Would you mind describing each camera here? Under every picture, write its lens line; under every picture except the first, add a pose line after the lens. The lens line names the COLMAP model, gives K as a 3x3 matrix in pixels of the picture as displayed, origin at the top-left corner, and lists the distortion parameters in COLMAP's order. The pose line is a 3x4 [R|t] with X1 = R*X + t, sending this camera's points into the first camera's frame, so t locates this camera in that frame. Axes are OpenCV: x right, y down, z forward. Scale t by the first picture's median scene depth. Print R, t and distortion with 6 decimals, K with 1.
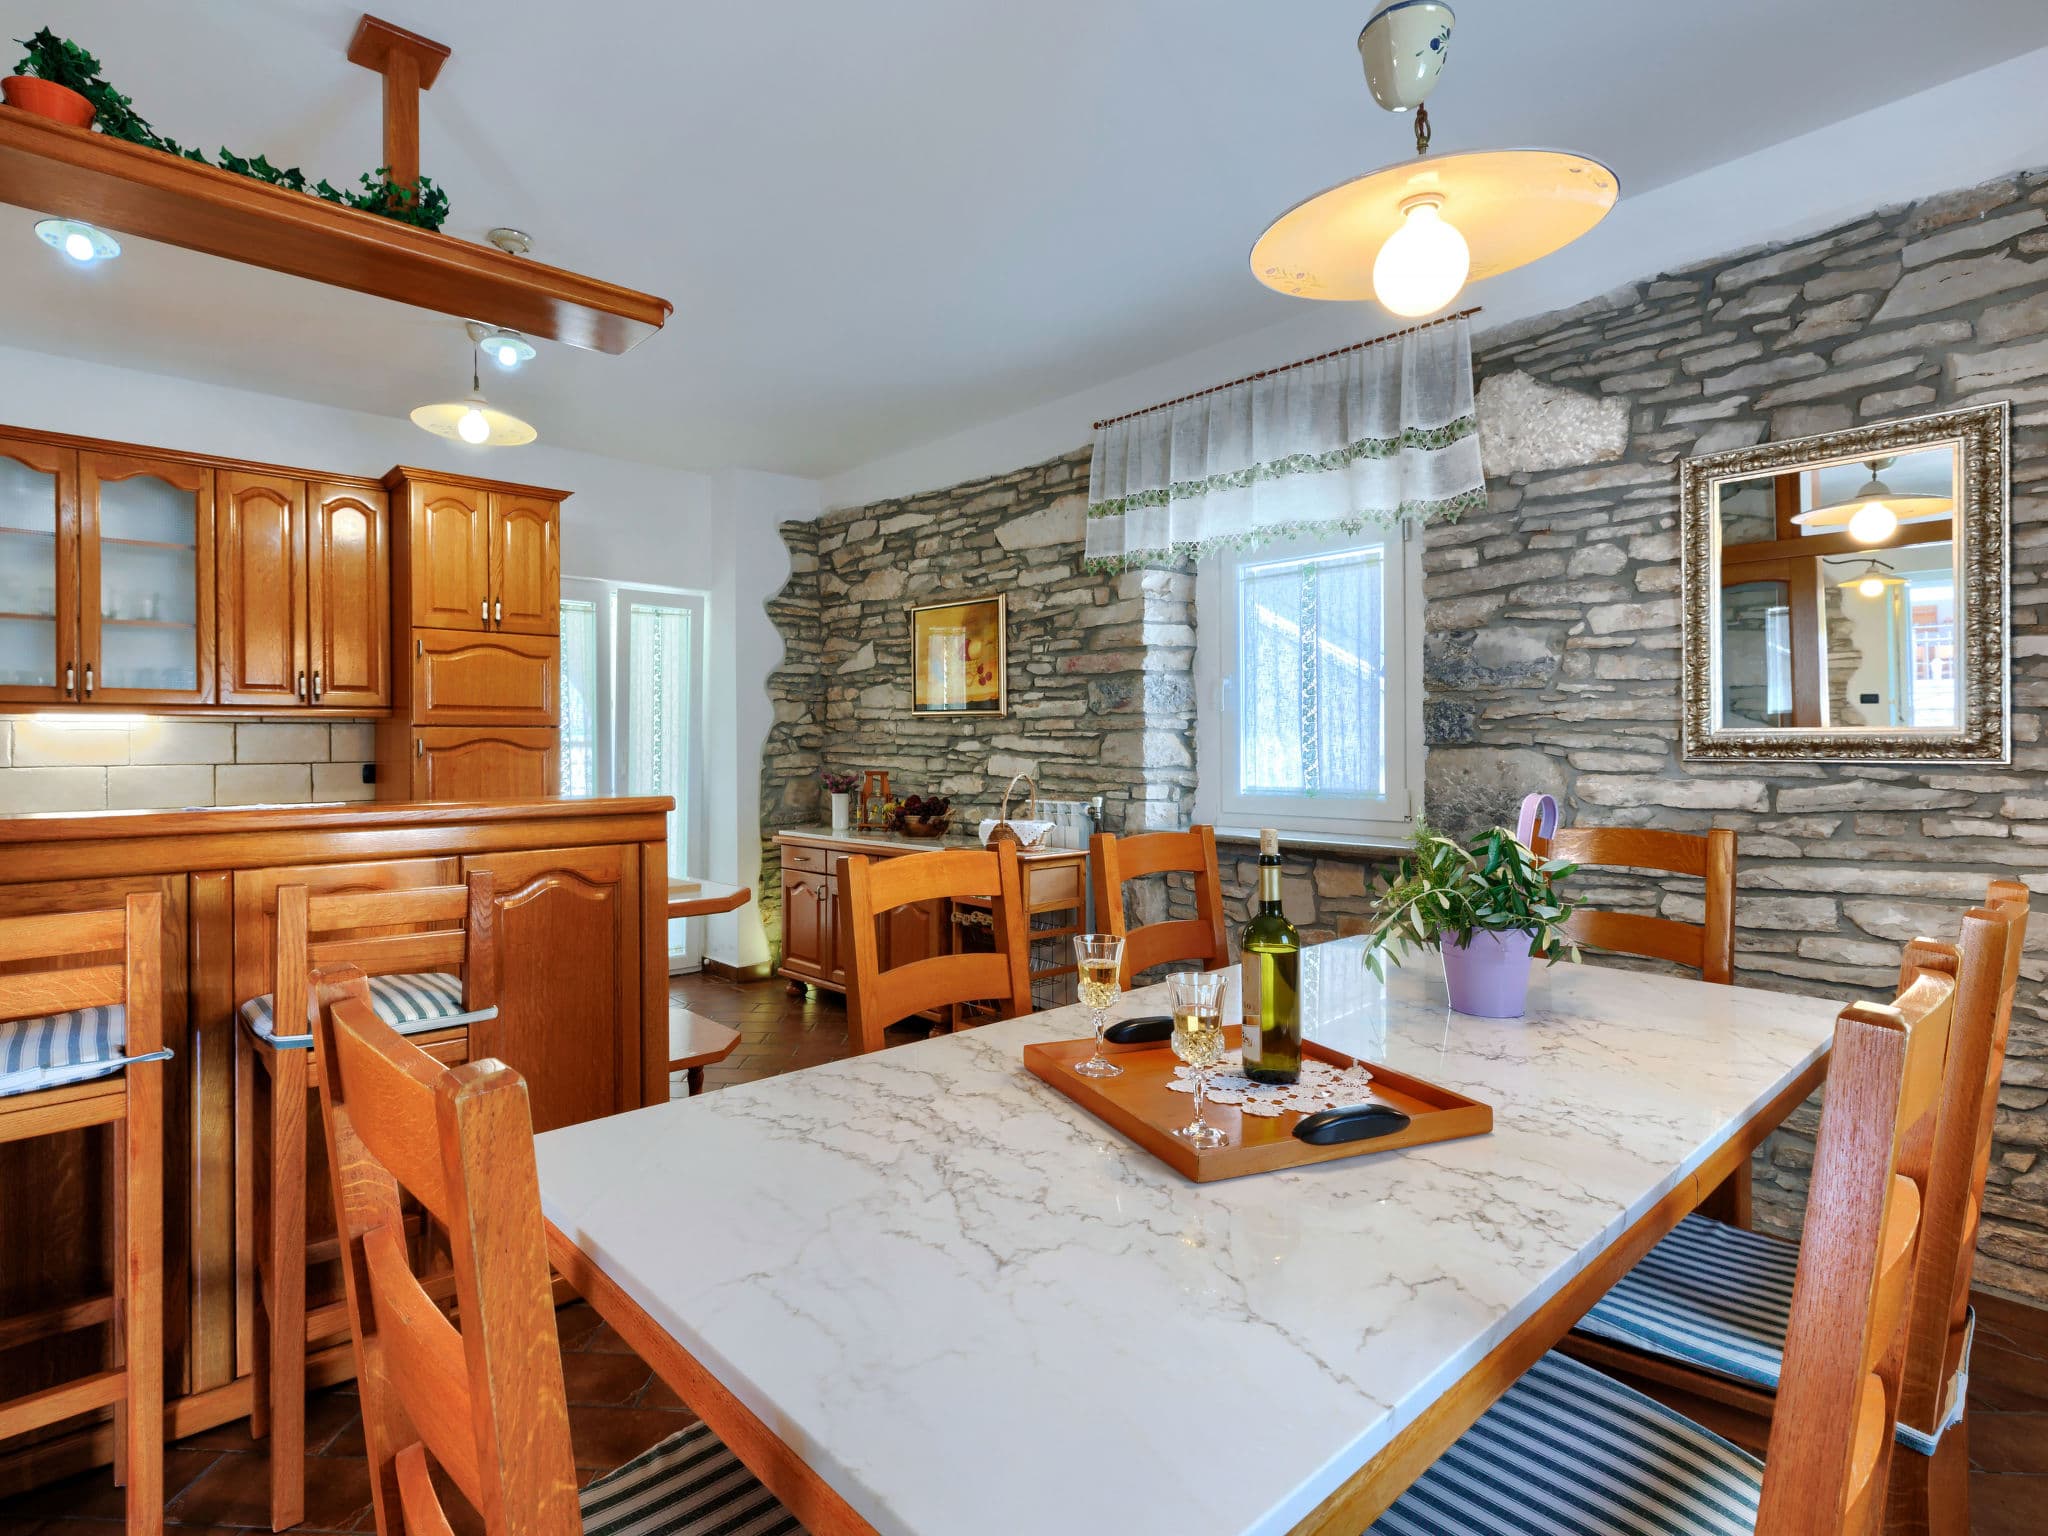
lens RADIAL K [[1021.5, 0, 1024.0], [0, 1021.5, 768.0], [0, 0, 1]] dist [-0.000983, 0.000478]
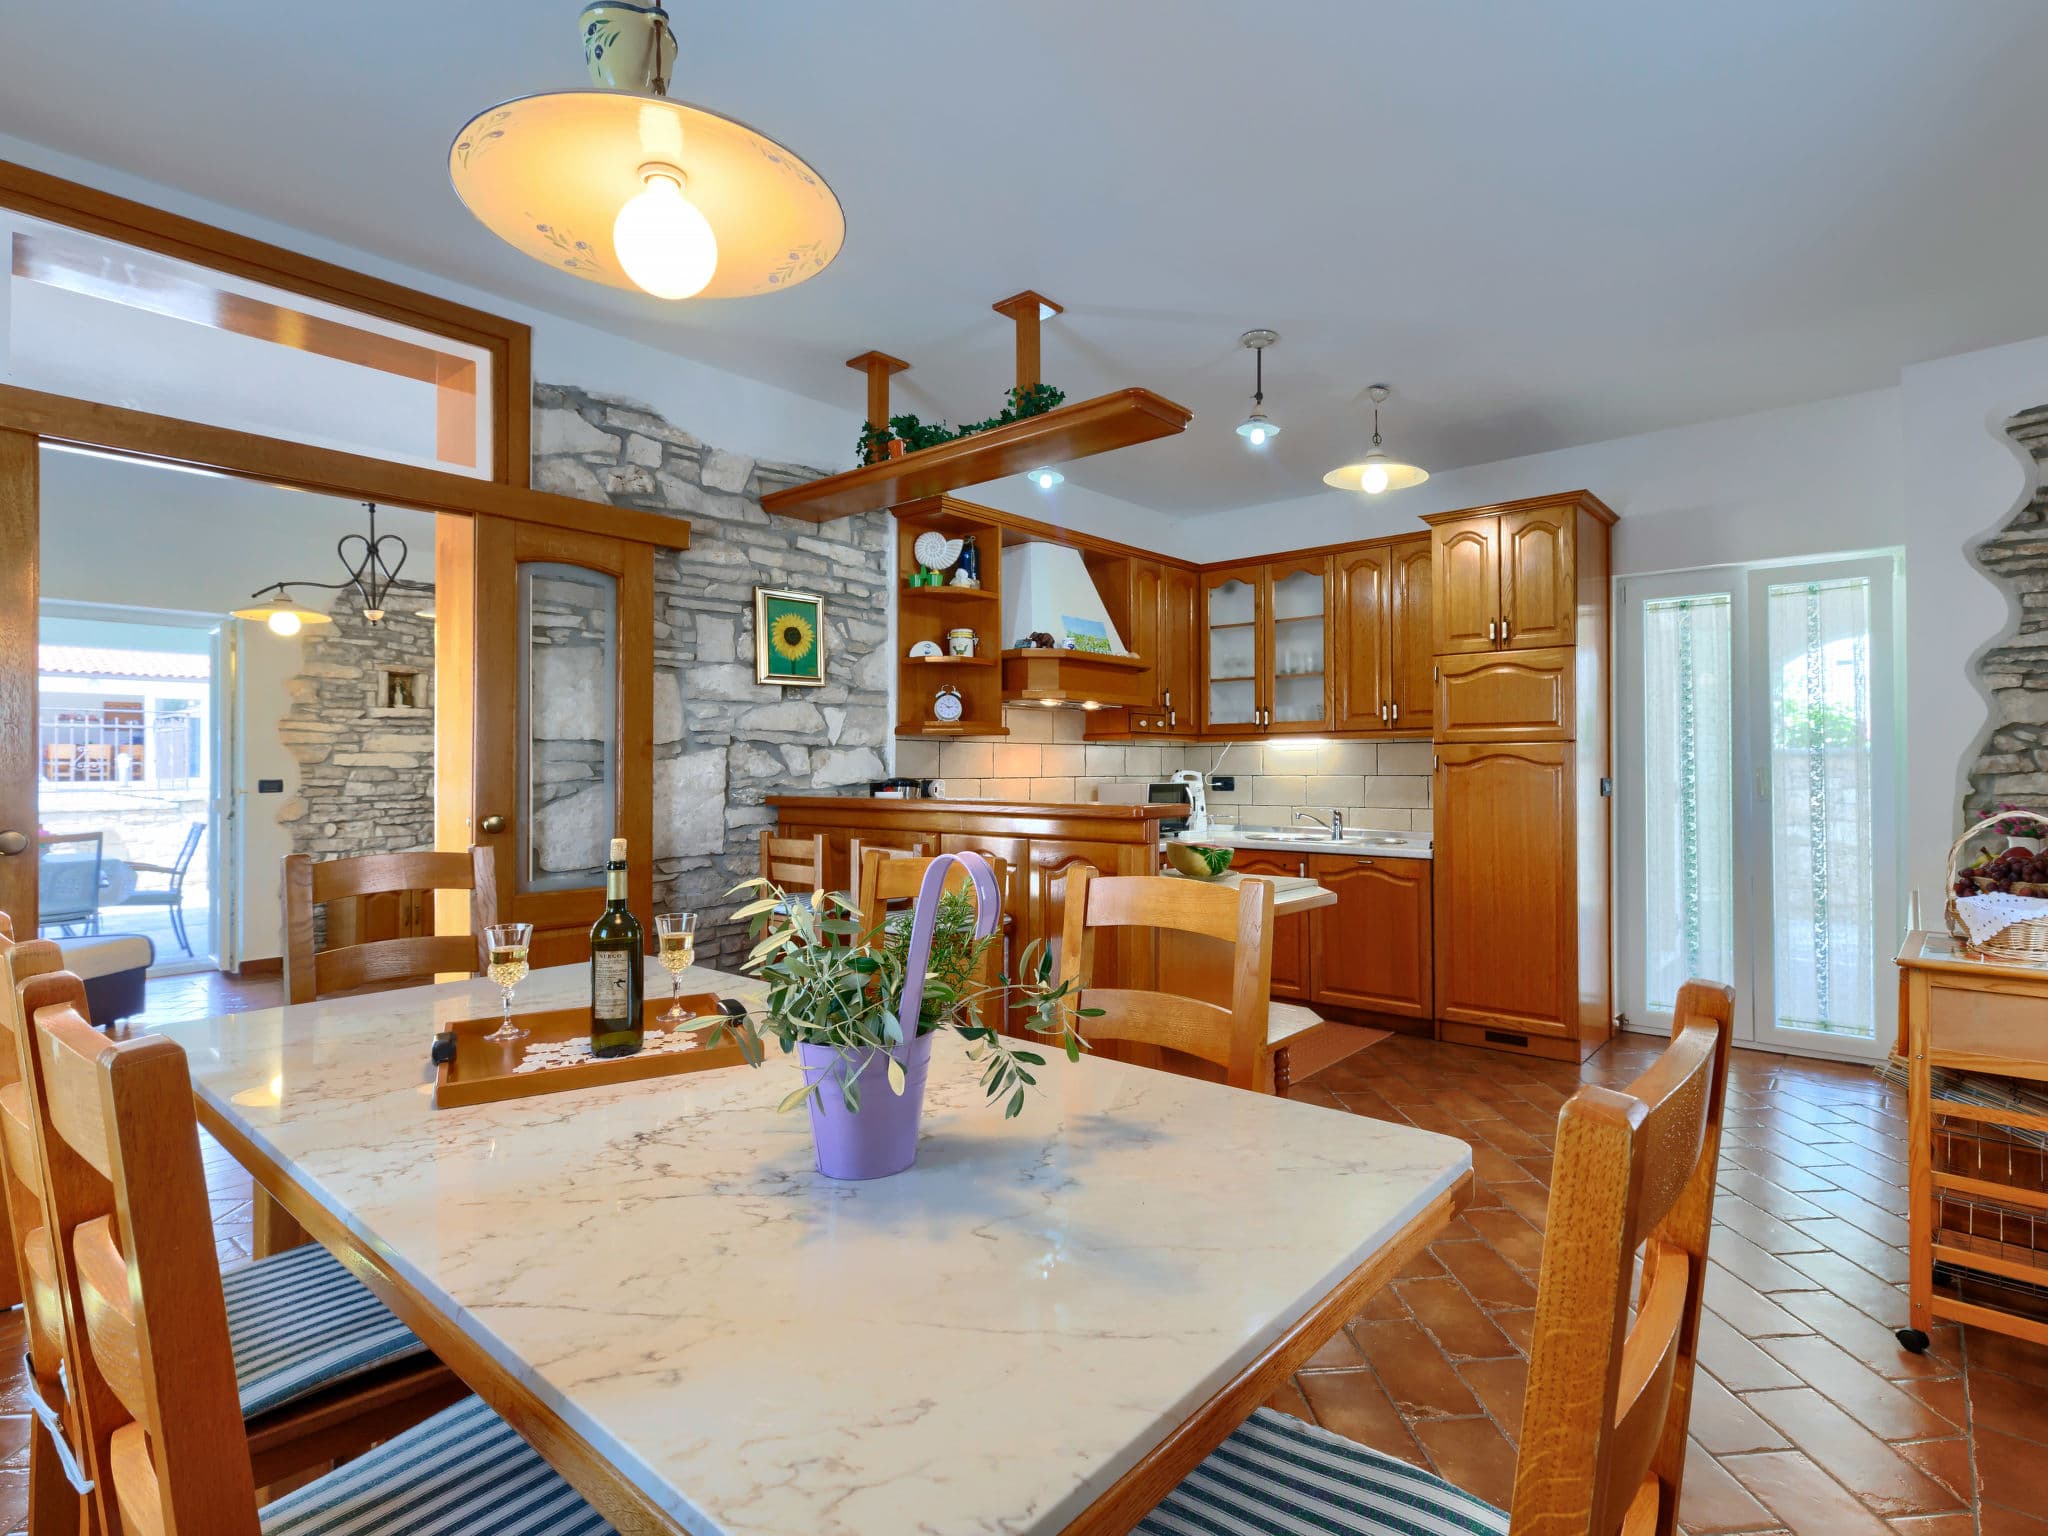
lens RADIAL K [[1021.5, 0, 1024.0], [0, 1021.5, 768.0], [0, 0, 1]] dist [-0.000983, 0.000478]
pose [[0.132706, 0.005740, -0.991139, 0.445563], [-0.018488, 0.999824, 0.003315, -0.009521], [0.990983, 0.017884, 0.132788, 0.398819]]
